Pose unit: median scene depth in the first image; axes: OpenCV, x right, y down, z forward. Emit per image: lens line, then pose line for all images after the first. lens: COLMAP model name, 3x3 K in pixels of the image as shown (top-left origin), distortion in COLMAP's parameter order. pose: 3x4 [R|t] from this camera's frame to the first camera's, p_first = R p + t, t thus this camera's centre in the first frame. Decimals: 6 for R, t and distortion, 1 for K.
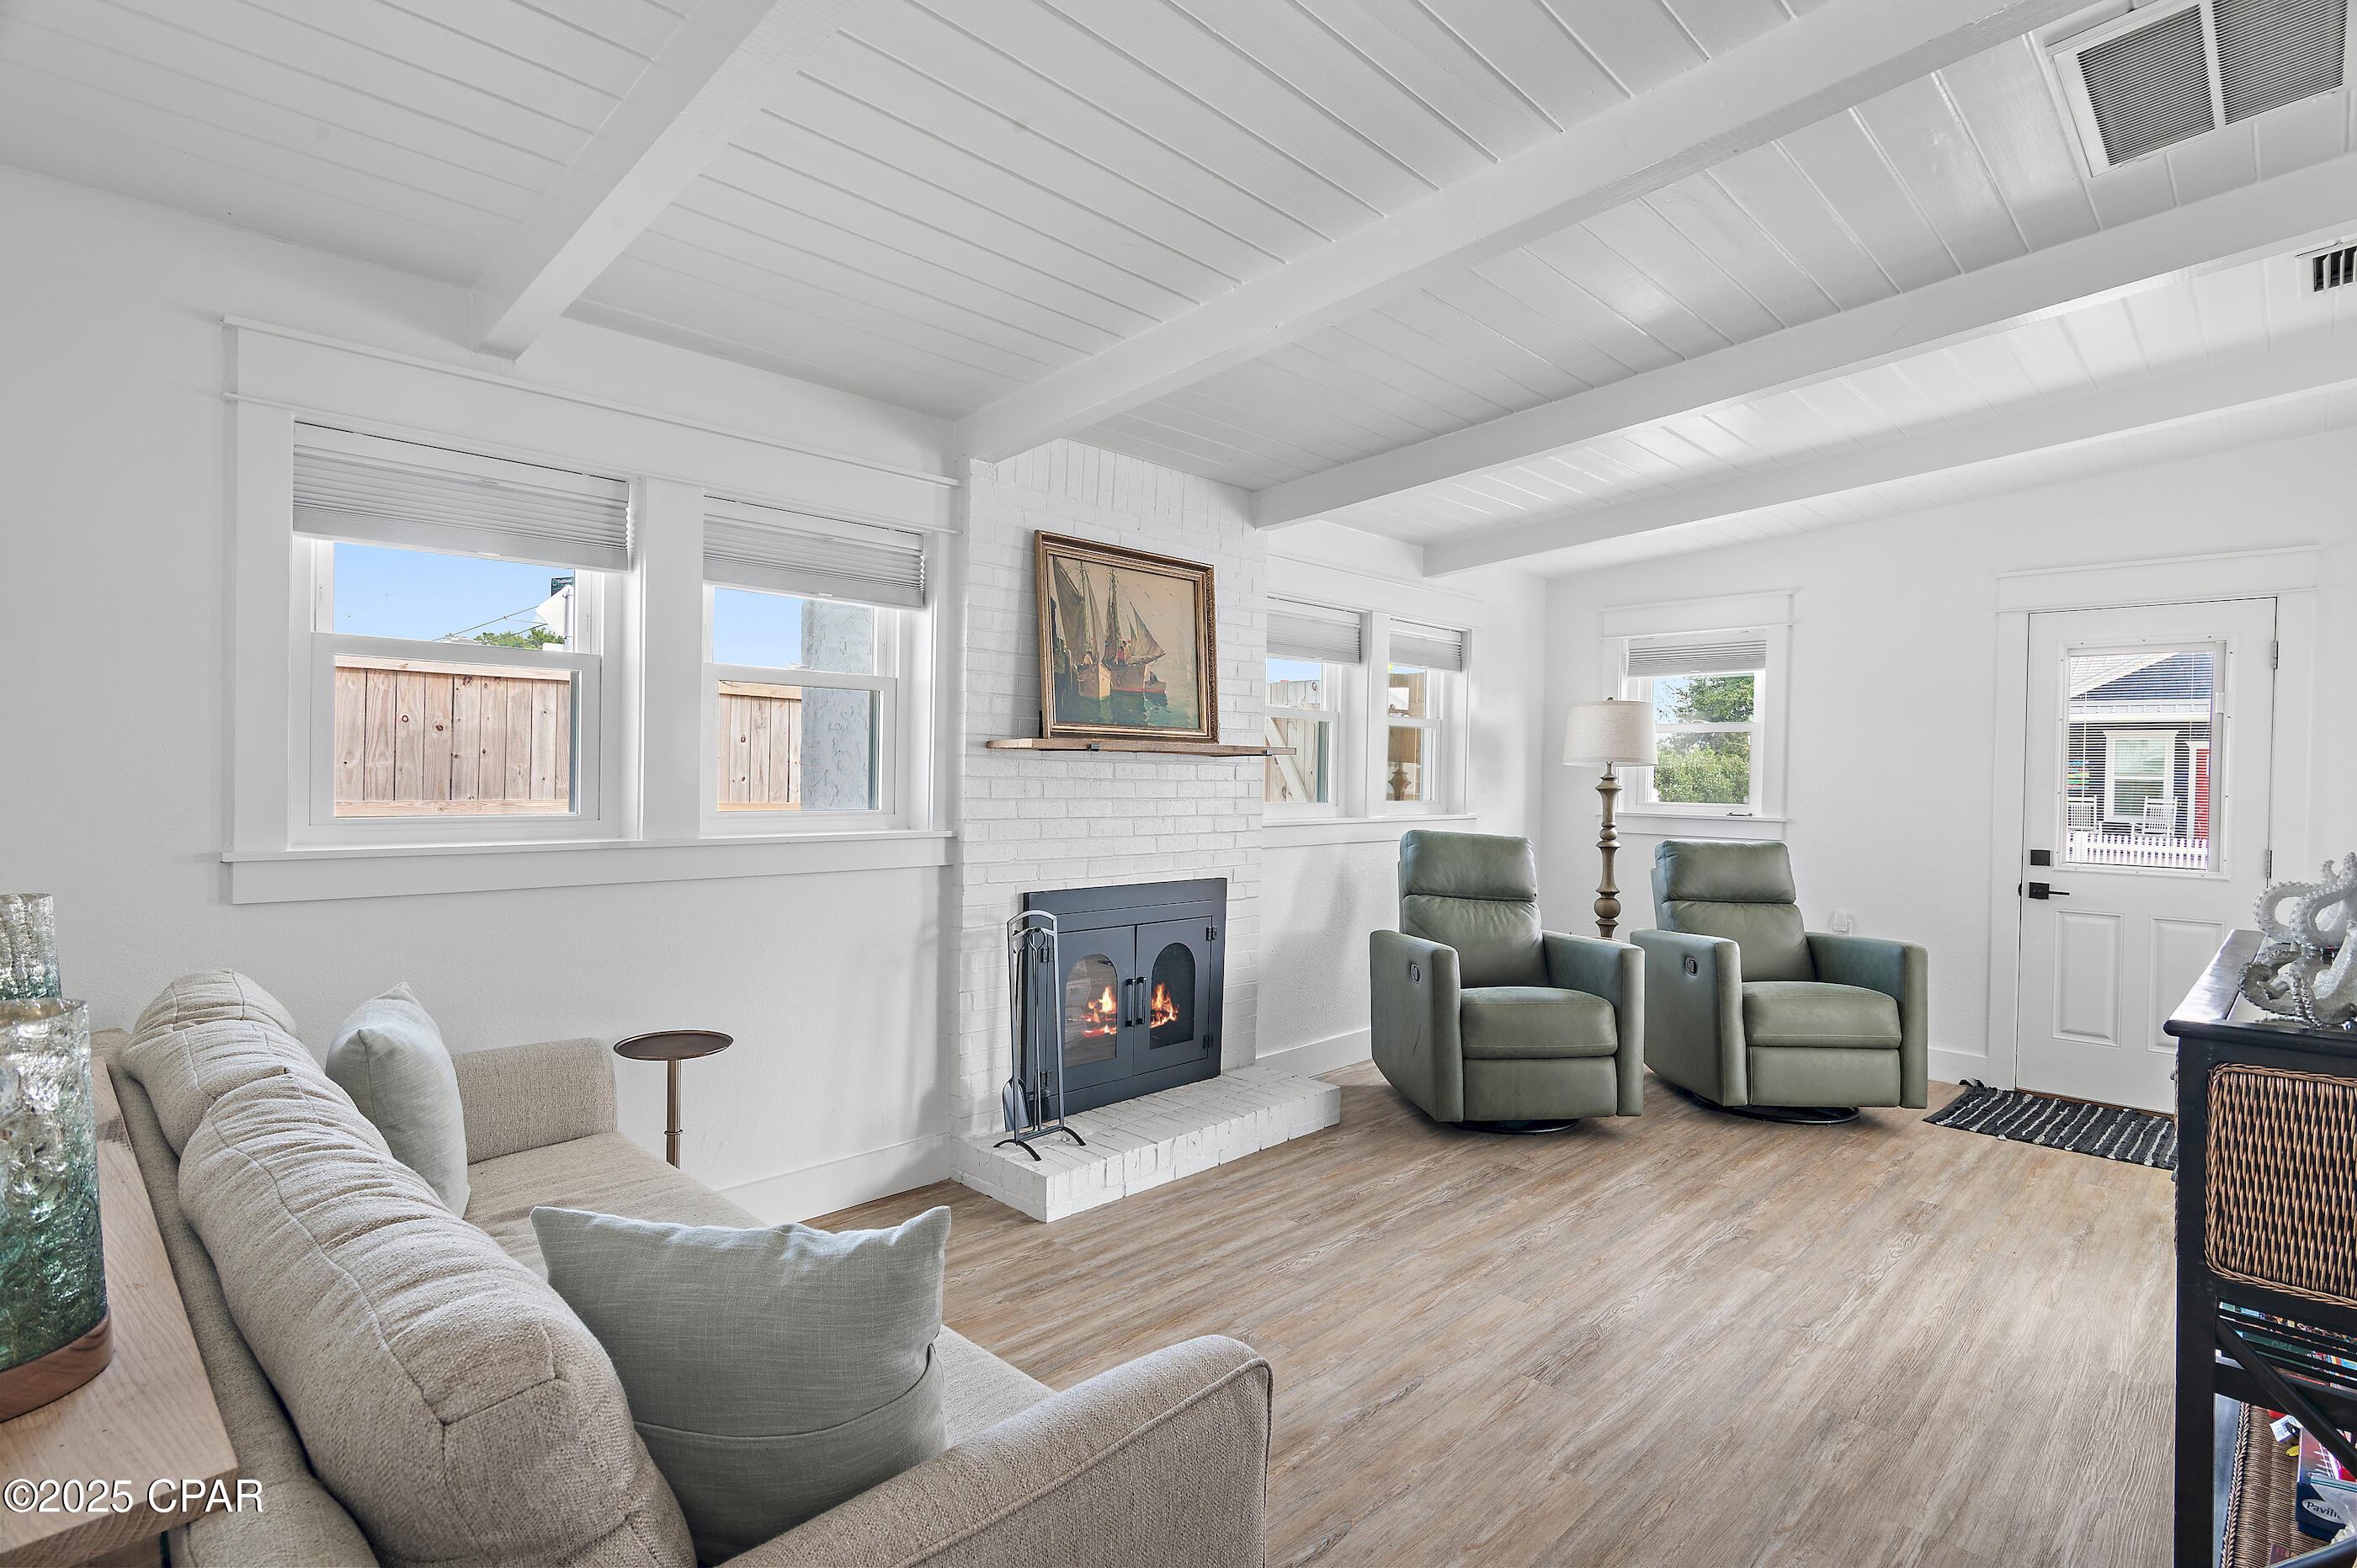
lens RADIAL K [[1157.9, 0, 1178.5], [0, 1157.9, 784.0], [0, 0, 1]] dist [0.000271, -0.001010]
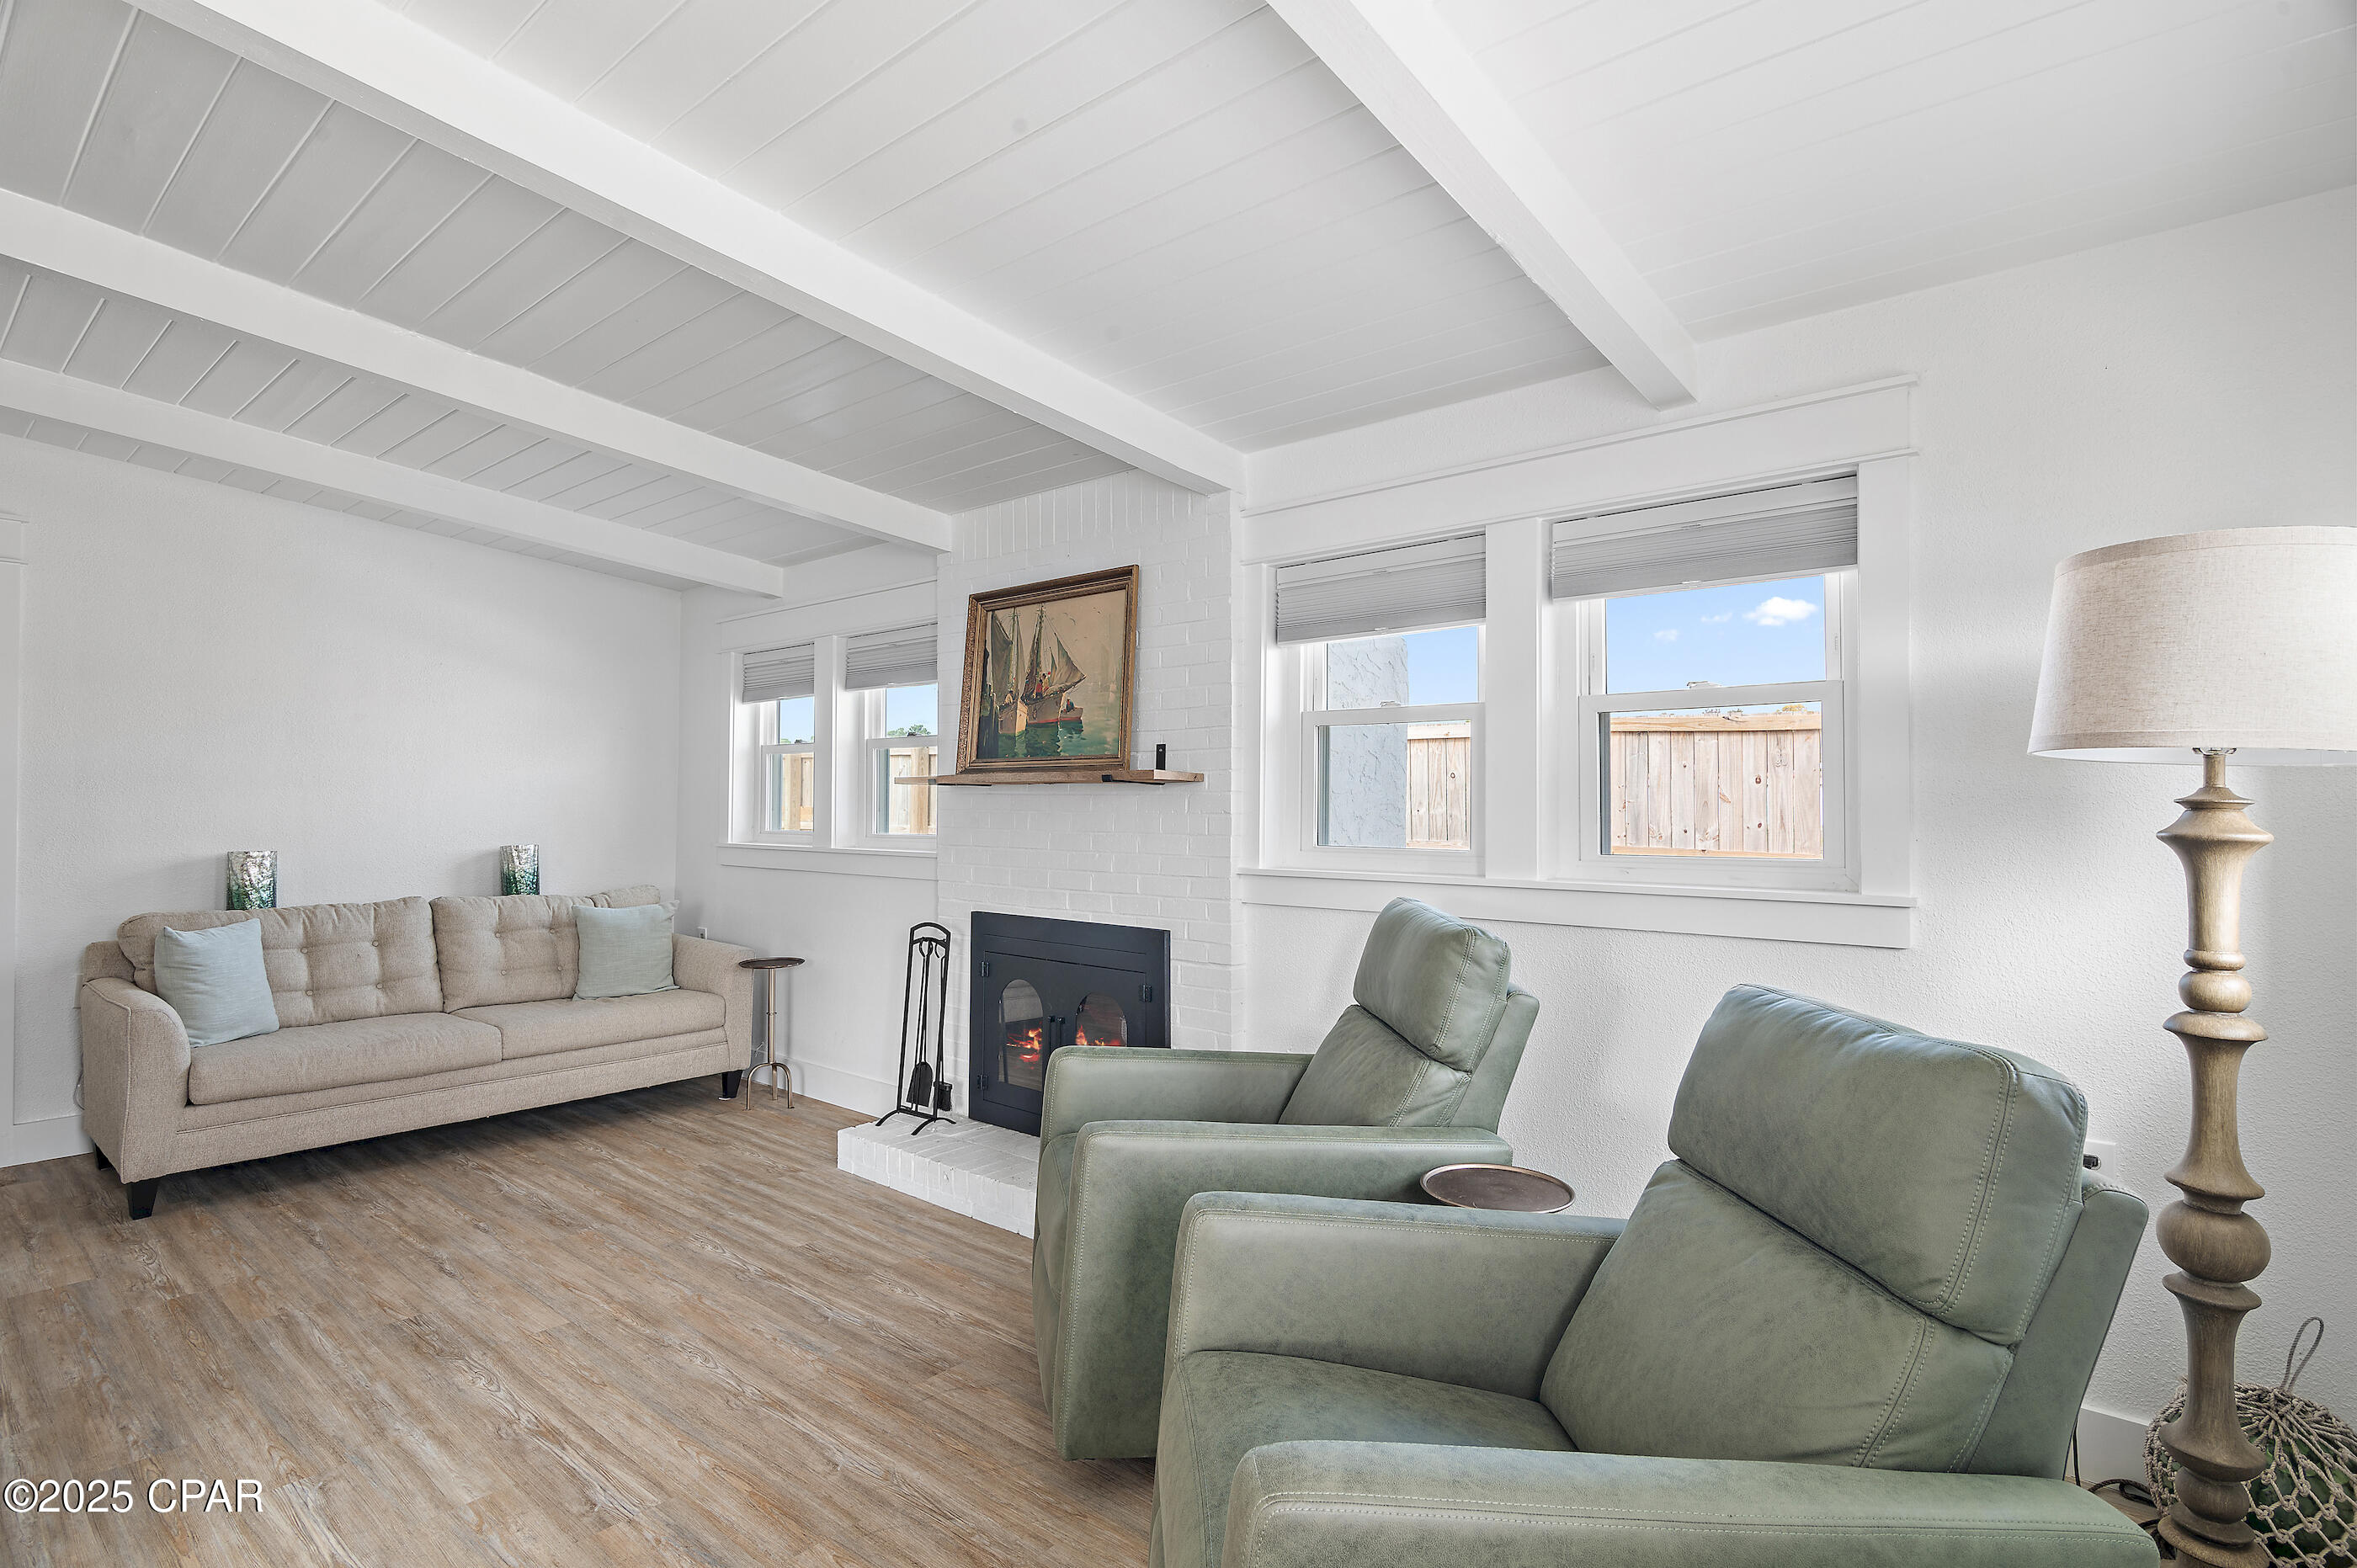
lens RADIAL K [[1157.9, 0, 1178.5], [0, 1157.9, 784.0], [0, 0, 1]] dist [0.000271, -0.001010]
pose [[0.067797, -0.036336, -0.997037, 1.013479], [-0.015904, 0.999170, -0.037495, 0.008281], [0.997572, 0.018399, 0.067163, 1.112549]]
